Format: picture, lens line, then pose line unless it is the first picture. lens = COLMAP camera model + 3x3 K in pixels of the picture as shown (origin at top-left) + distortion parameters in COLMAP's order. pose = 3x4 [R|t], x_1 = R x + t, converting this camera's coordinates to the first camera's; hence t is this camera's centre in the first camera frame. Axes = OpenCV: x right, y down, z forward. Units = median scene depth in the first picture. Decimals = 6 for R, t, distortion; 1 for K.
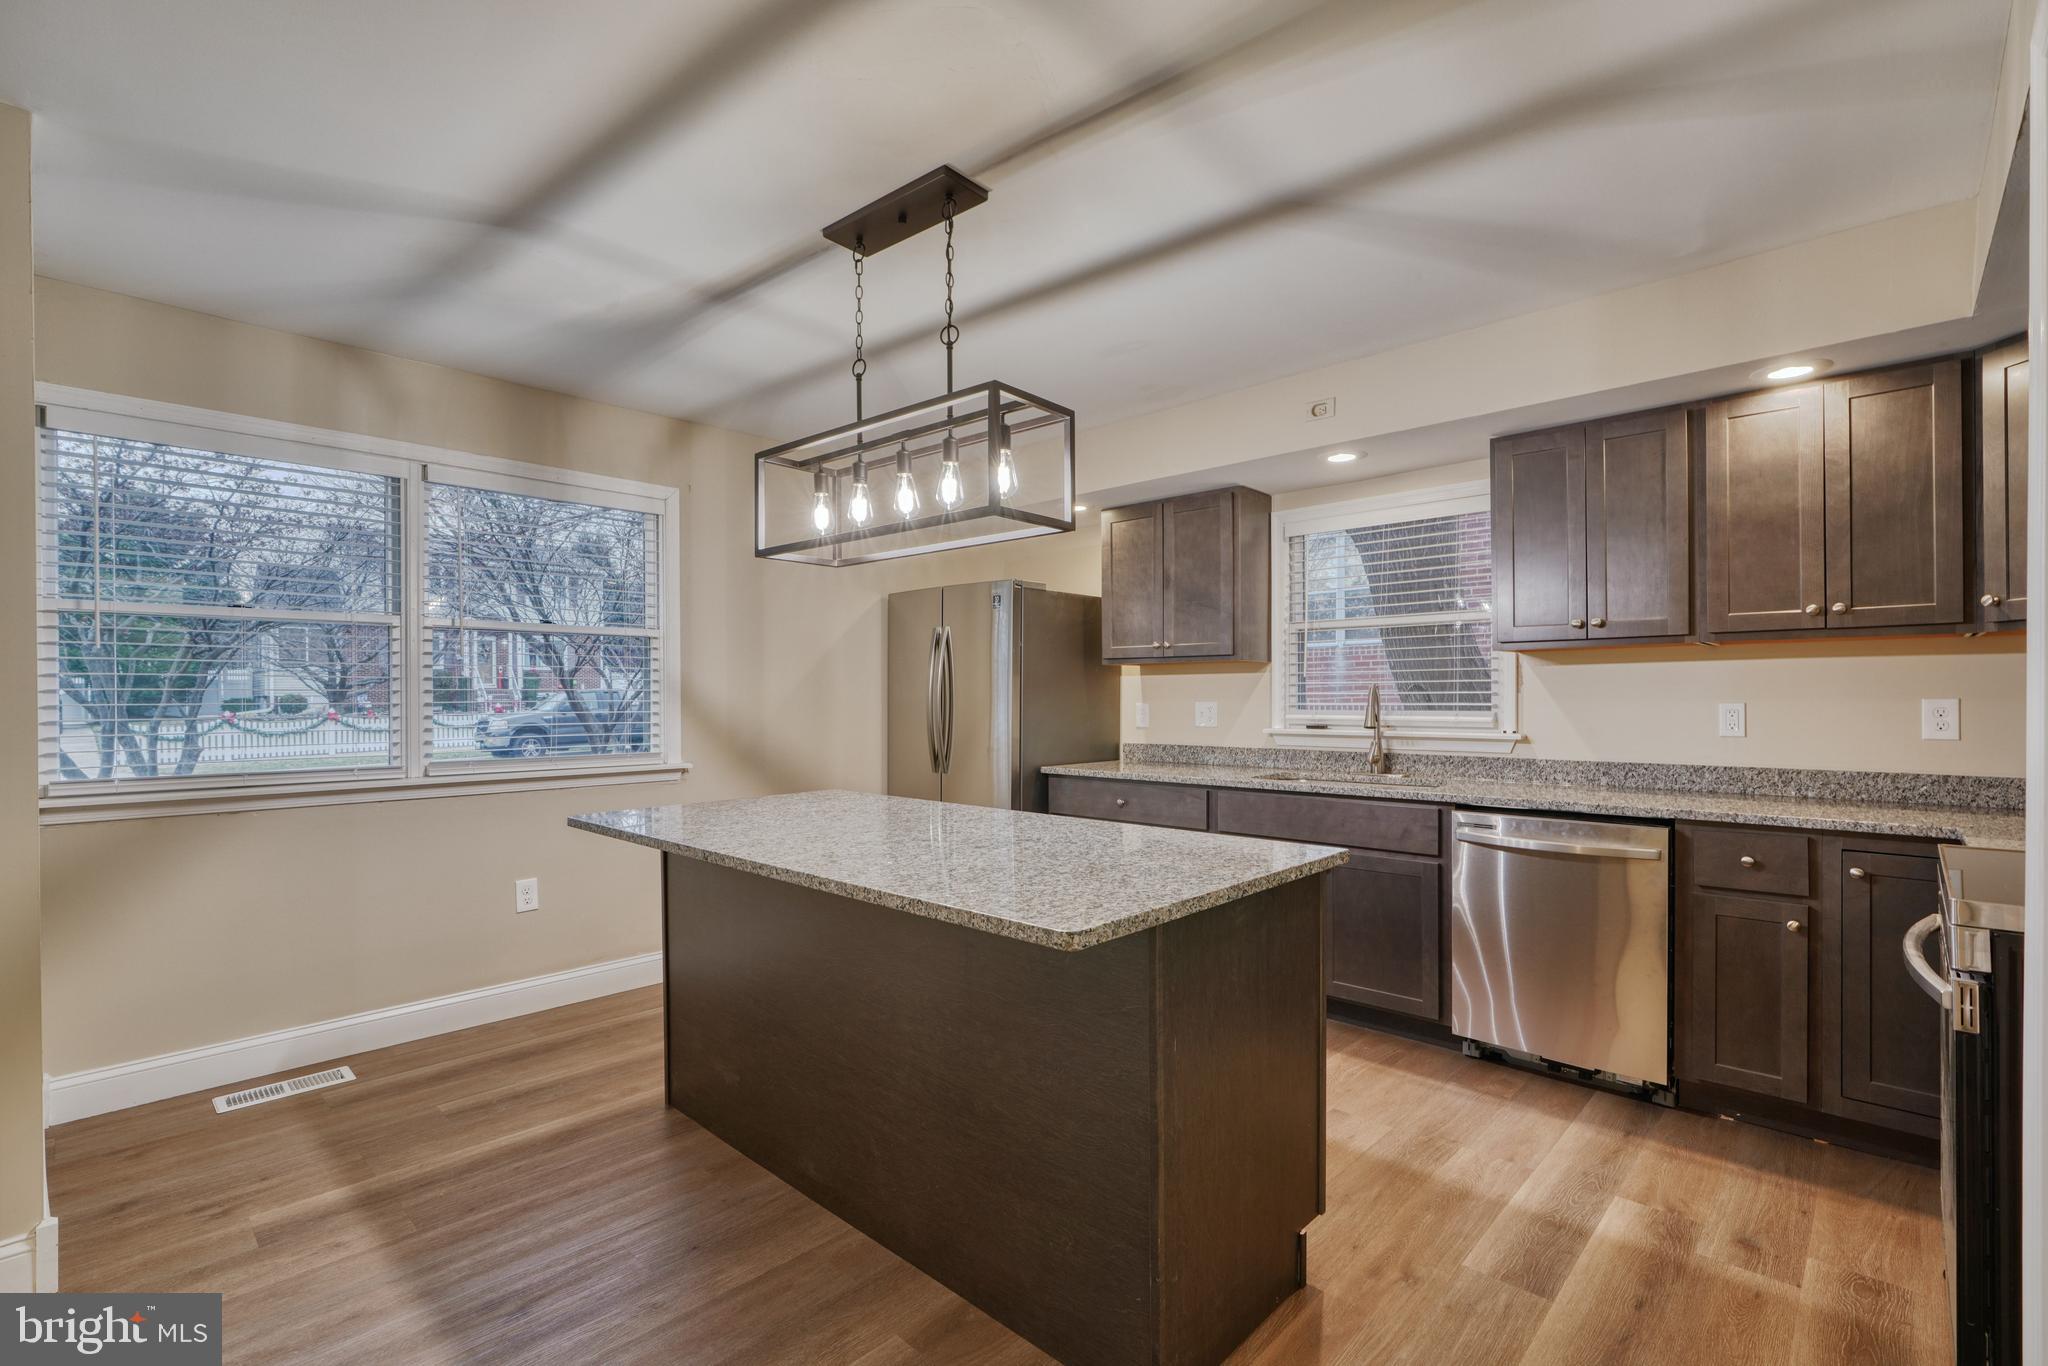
lens RADIAL K [[920.1, 0, 1030.0], [0, 920.1, 697.2], [0, 0, 1]] dist [-0.010270, 0.004739]
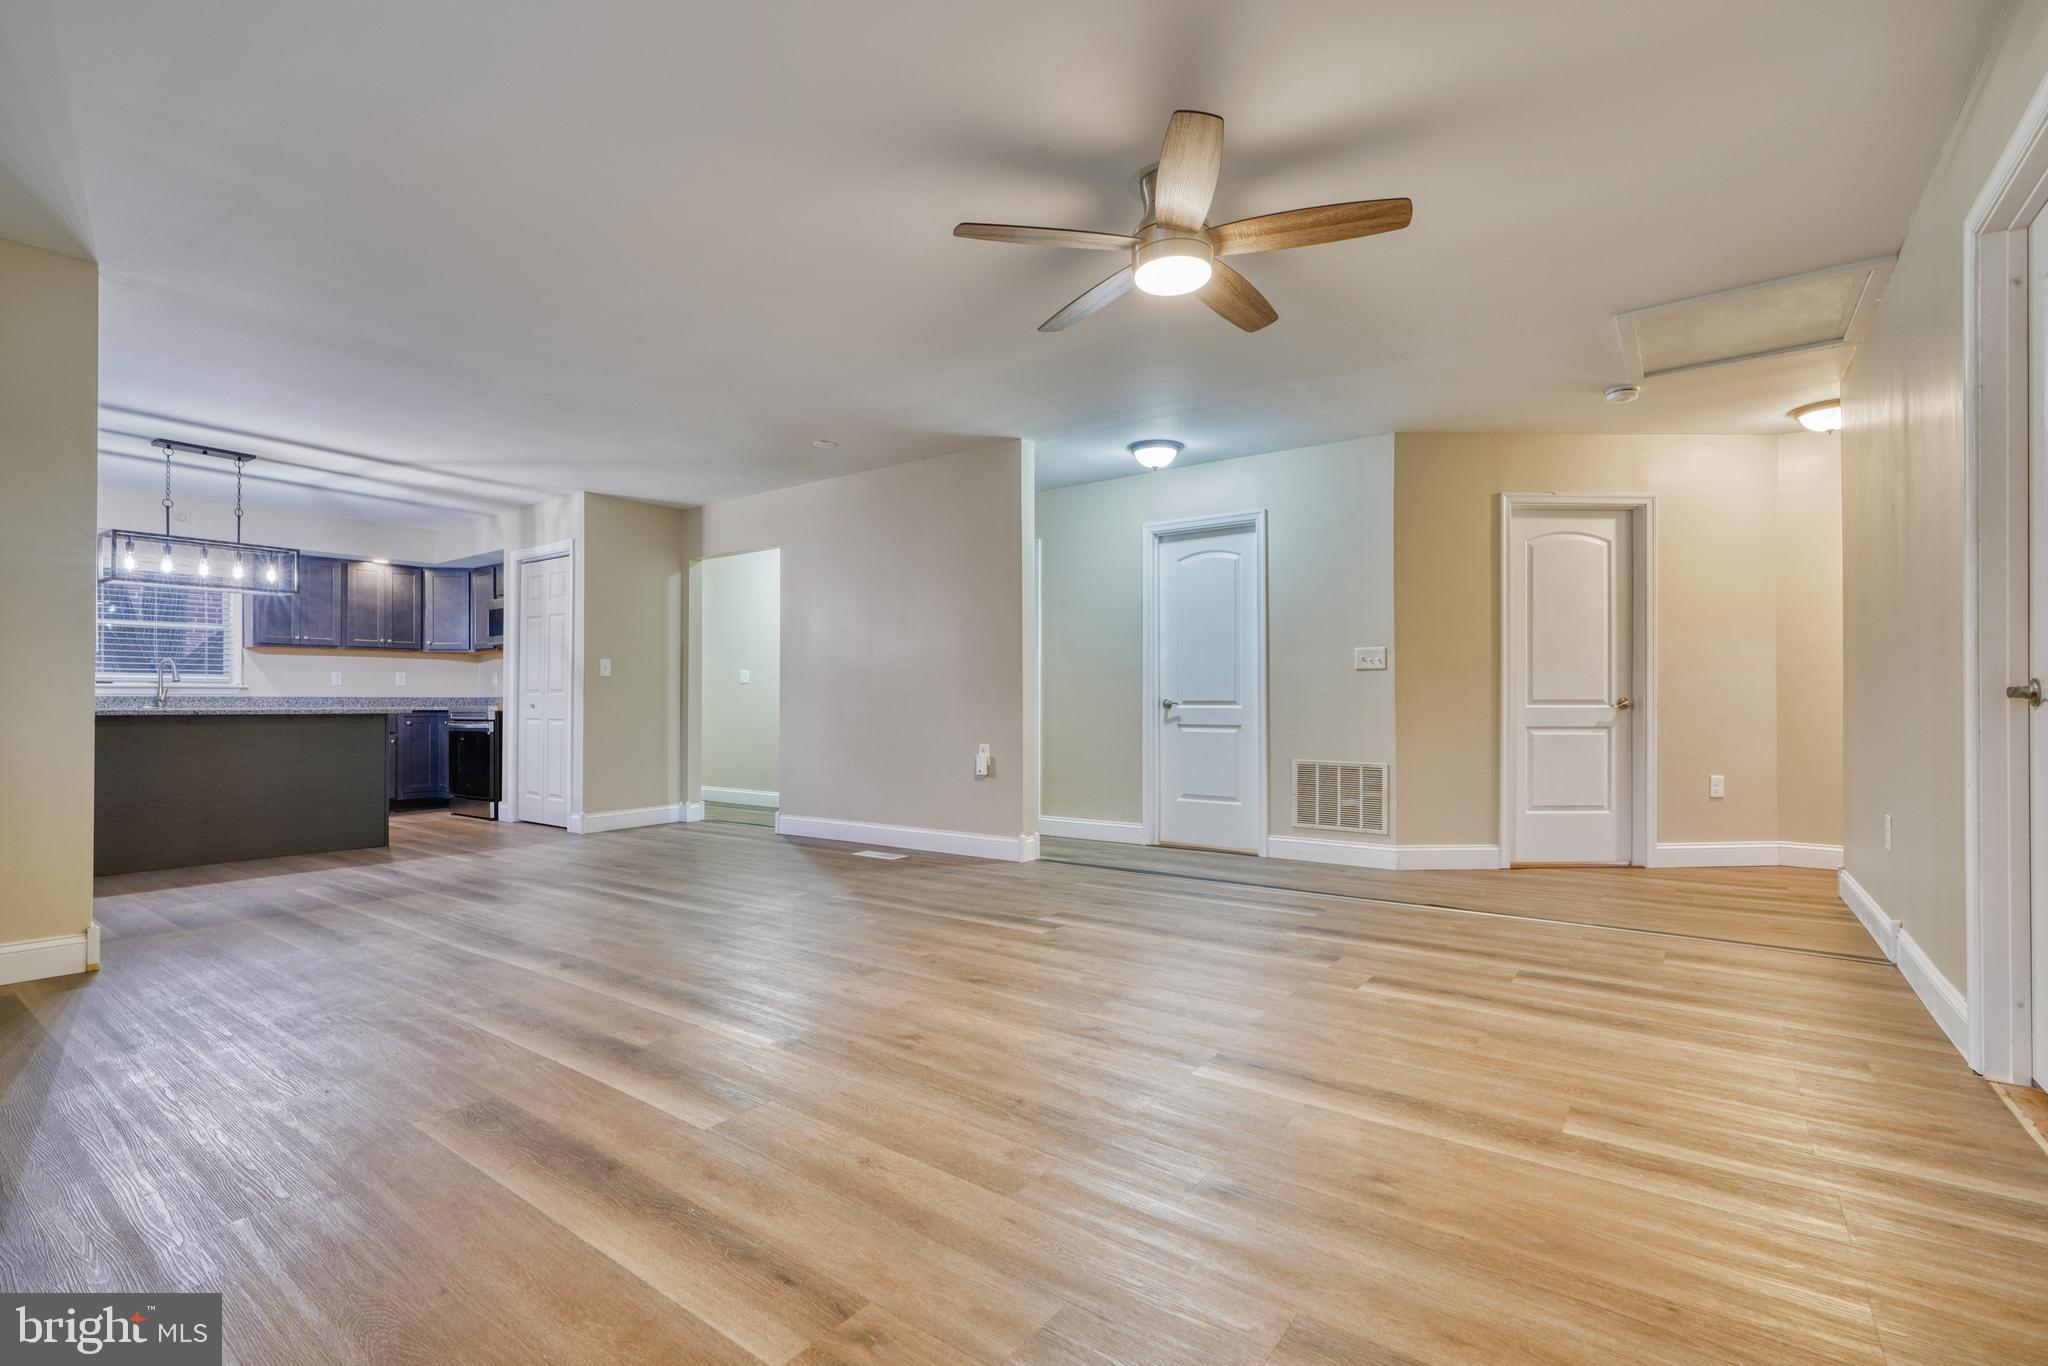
lens RADIAL K [[920.1, 0, 1016.6], [0, 920.1, 697.9], [0, 0, 1]] dist [-0.010270, 0.004739]
pose [[-0.121015, 0.010088, 0.992599, -2.253581], [0.004459, 0.999944, -0.009619, 0.122751], [-0.992641, 0.003262, -0.121053, -0.658727]]
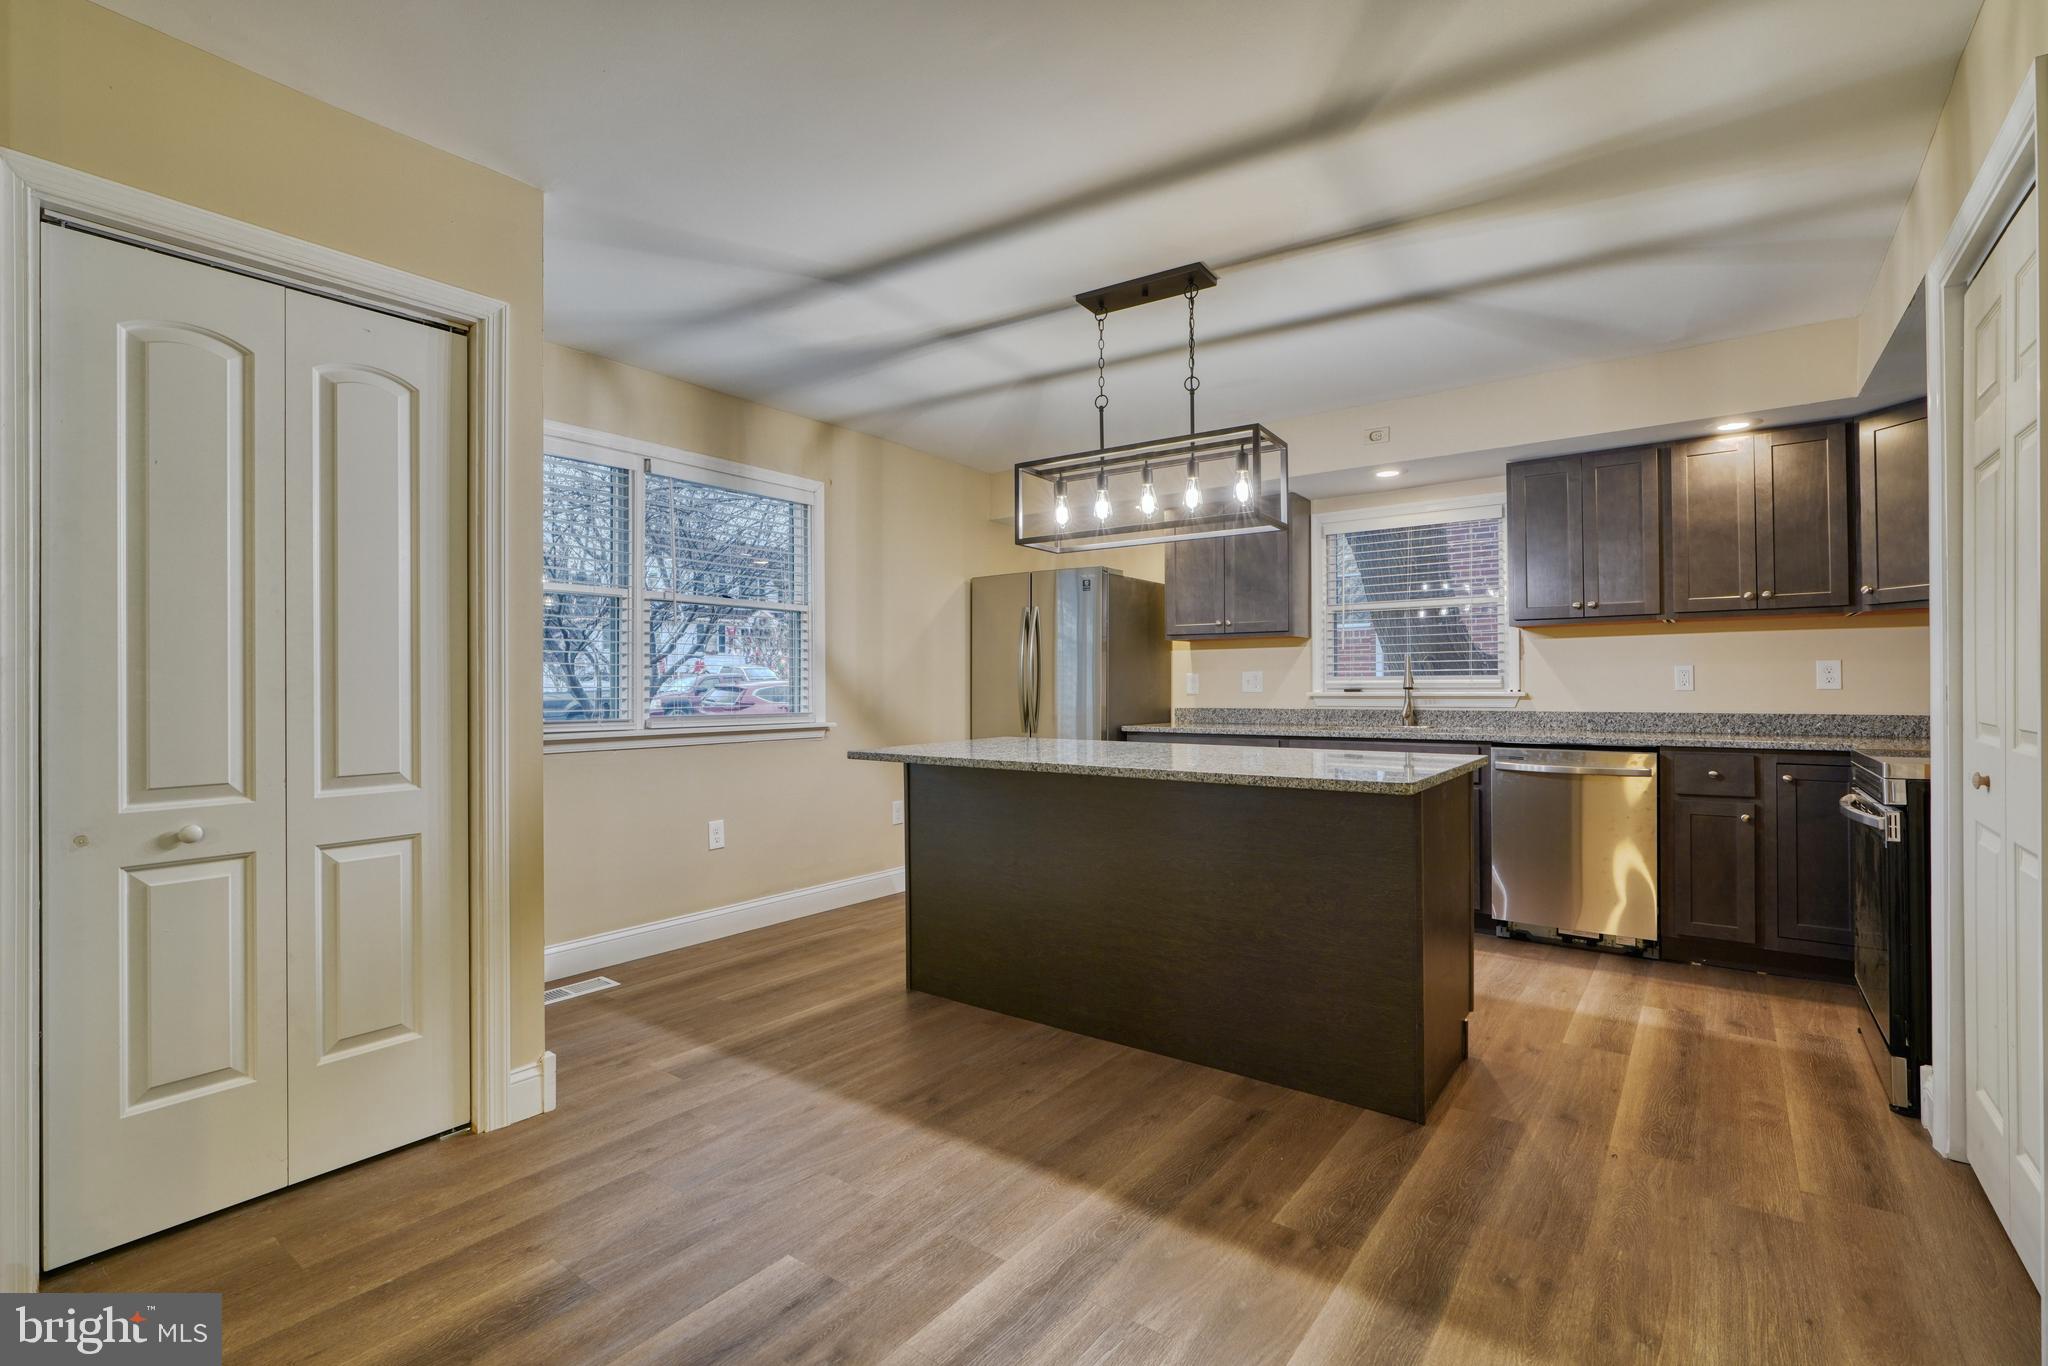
lens RADIAL K [[920.1, 0, 1032.8], [0, 920.1, 677.6], [0, 0, 1]] dist [-0.010270, 0.004739]
pose [[0.992843, 0.000486, 0.119424, -0.377176], [0.000864, 0.999936, -0.011250, 0.042203], [-0.119422, 0.011272, 0.992780, -0.243239]]
